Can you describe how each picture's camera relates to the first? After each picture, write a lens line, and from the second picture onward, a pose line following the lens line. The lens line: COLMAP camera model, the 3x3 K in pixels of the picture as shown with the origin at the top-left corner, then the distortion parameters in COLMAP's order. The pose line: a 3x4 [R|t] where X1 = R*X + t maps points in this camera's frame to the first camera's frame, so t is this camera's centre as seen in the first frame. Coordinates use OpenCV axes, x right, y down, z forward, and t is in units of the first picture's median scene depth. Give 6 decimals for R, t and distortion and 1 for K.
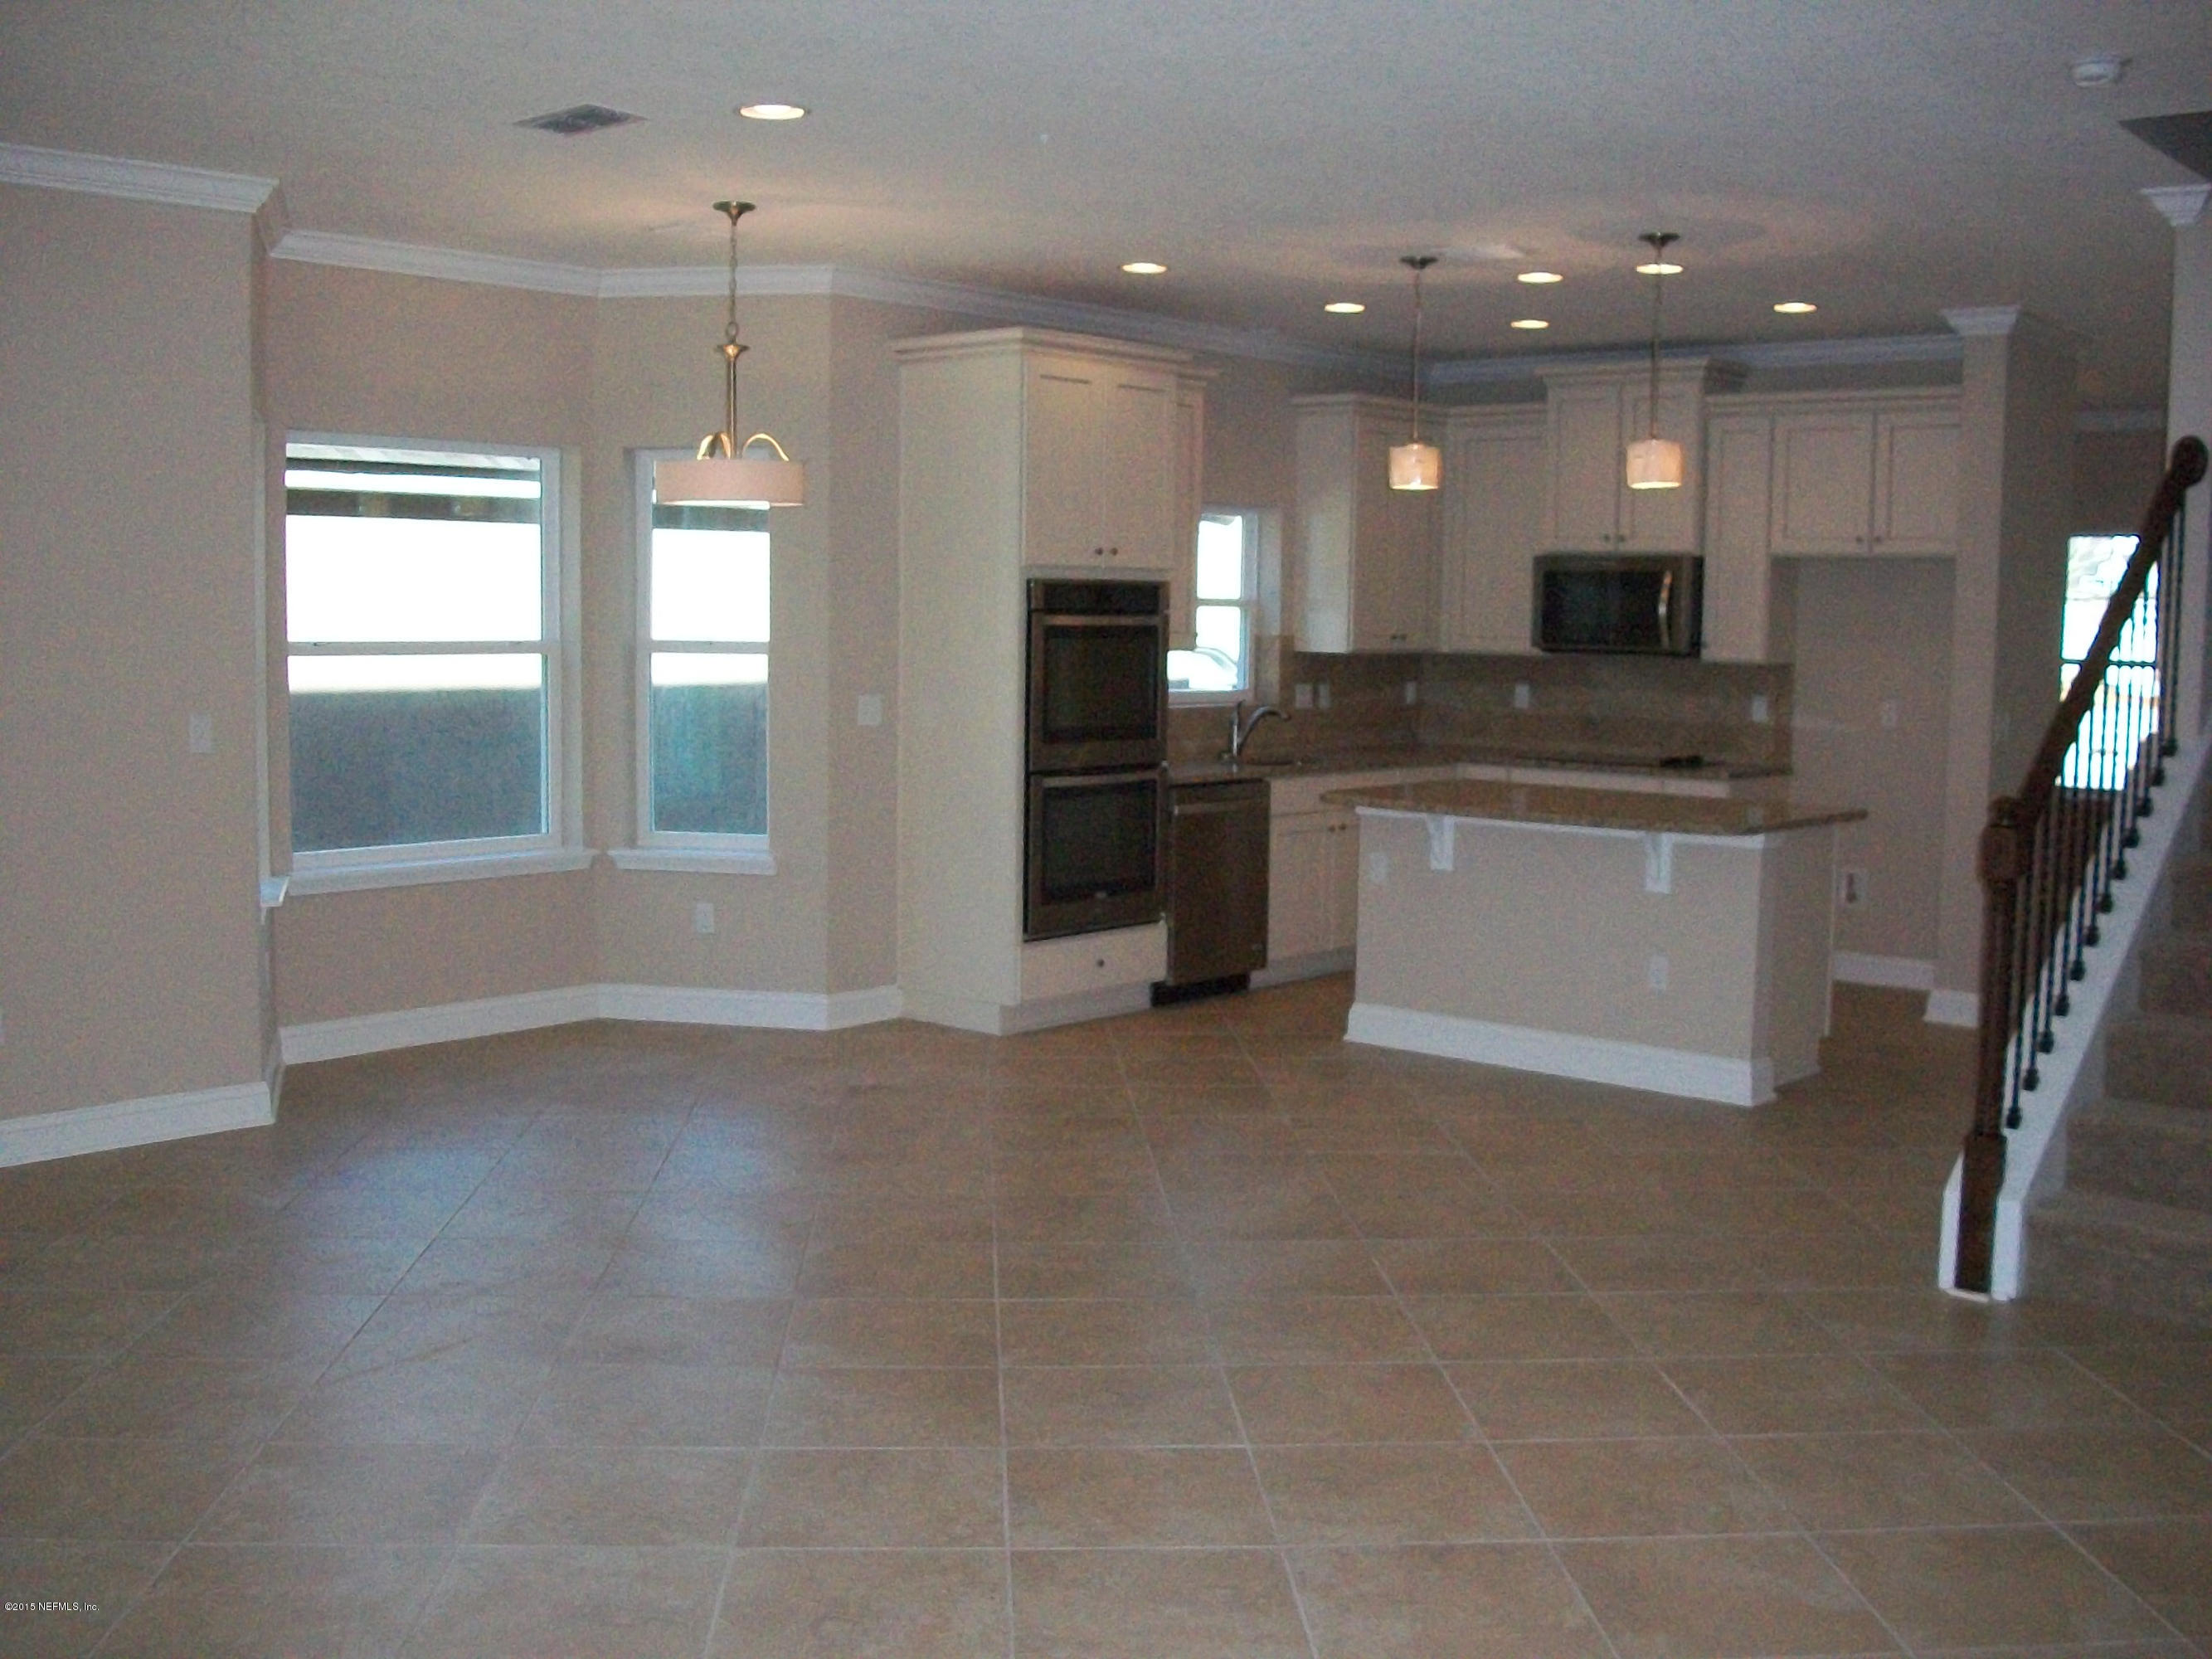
lens RADIAL K [[2284.2, 0, 1106.0], [0, 2284.2, 829.5], [0, 0, 1]] dist [-0.110941, -0.018318]
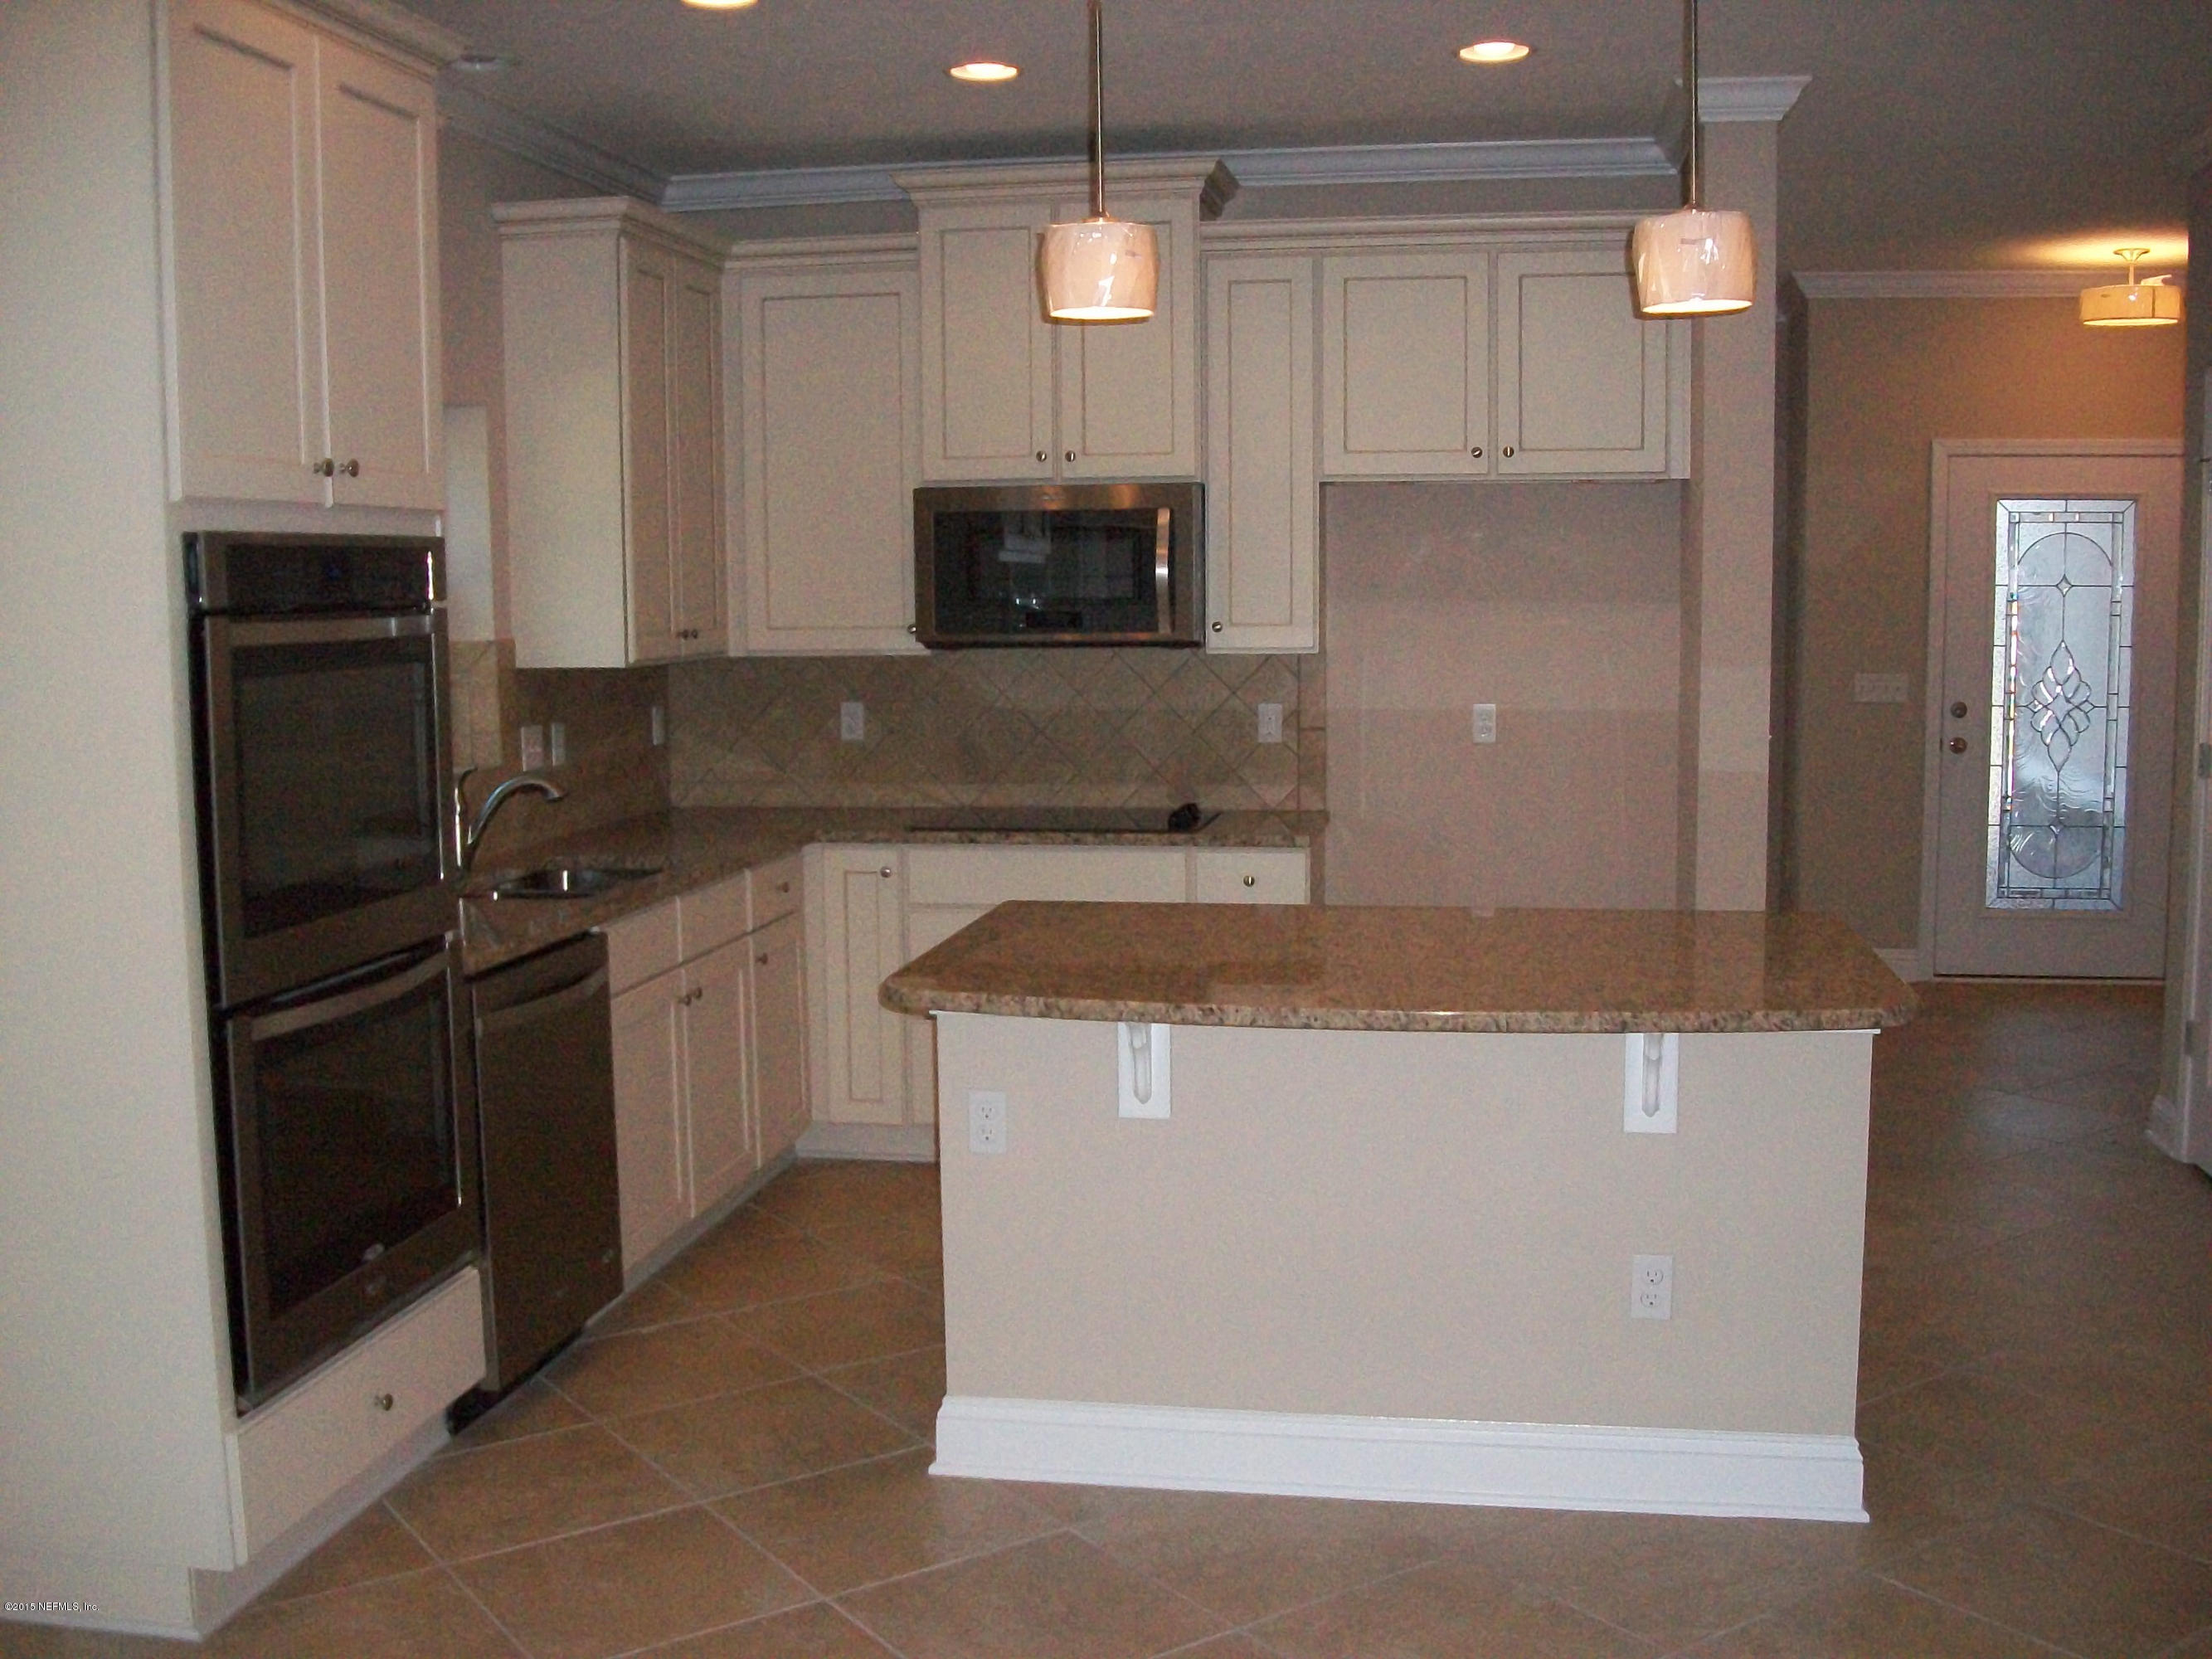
lens RADIAL K [[2284.2, 0, 1106.0], [0, 2284.2, 829.5], [0, 0, 1]] dist [-0.110941, -0.018318]
pose [[0.852559, -0.080590, 0.516380, -0.091063], [0.075205, 0.996674, 0.031383, -0.051476], [-0.517191, 0.012078, 0.855785, 0.512906]]
